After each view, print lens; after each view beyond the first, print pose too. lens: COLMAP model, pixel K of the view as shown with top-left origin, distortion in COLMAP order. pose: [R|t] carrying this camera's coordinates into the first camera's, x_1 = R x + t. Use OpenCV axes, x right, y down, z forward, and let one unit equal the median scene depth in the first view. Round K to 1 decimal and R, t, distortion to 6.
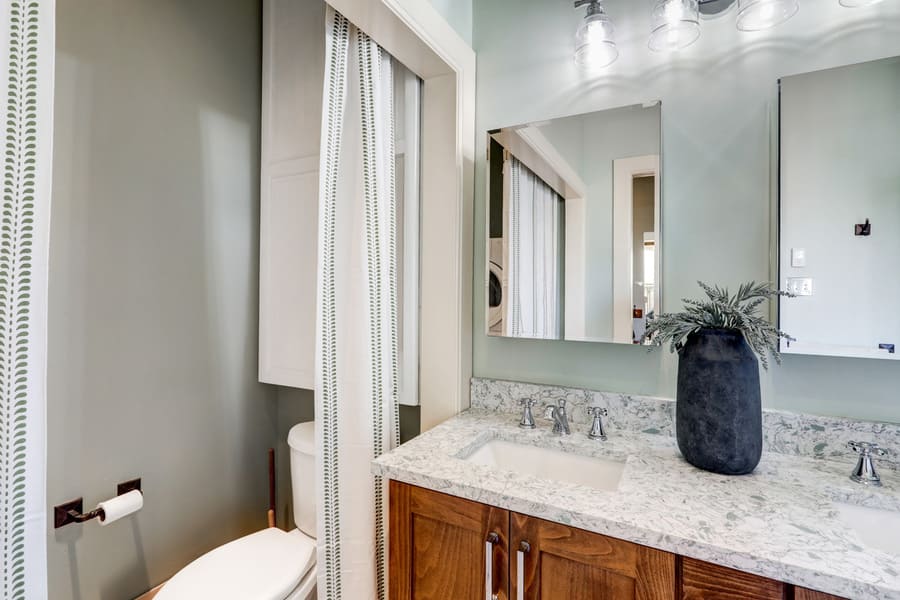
lens RADIAL K [[451.7, 0, 454.8], [0, 451.7, 287.0], [0, 0, 1]] dist [-0.001839, -0.000409]
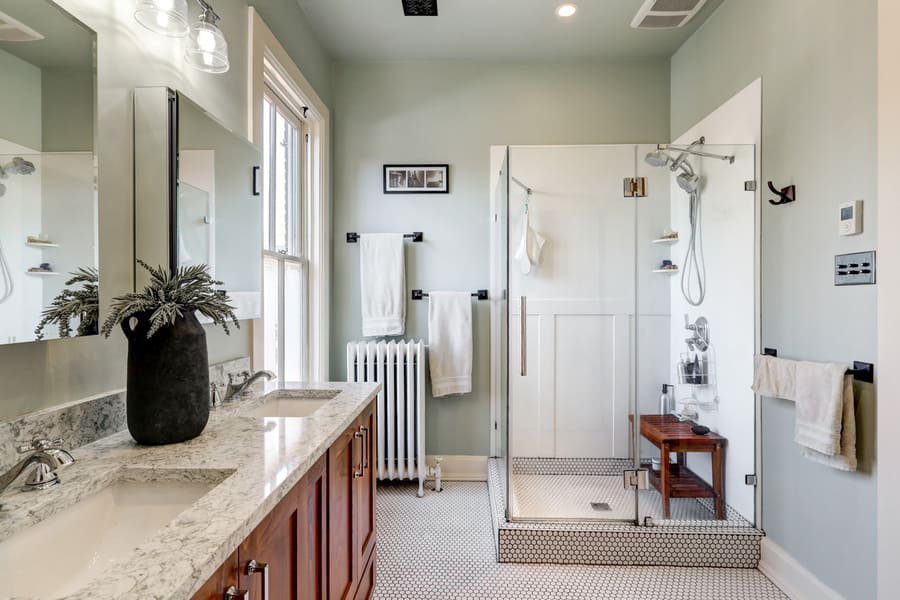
lens RADIAL K [[451.7, 0, 454.8], [0, 451.7, 287.0], [0, 0, 1]] dist [-0.001839, -0.000409]
pose [[-0.465921, 0.012838, 0.884733, -0.705294], [-0.004190, 0.999852, -0.016715, 0.065178], [-0.884816, -0.011494, -0.465798, 0.982850]]
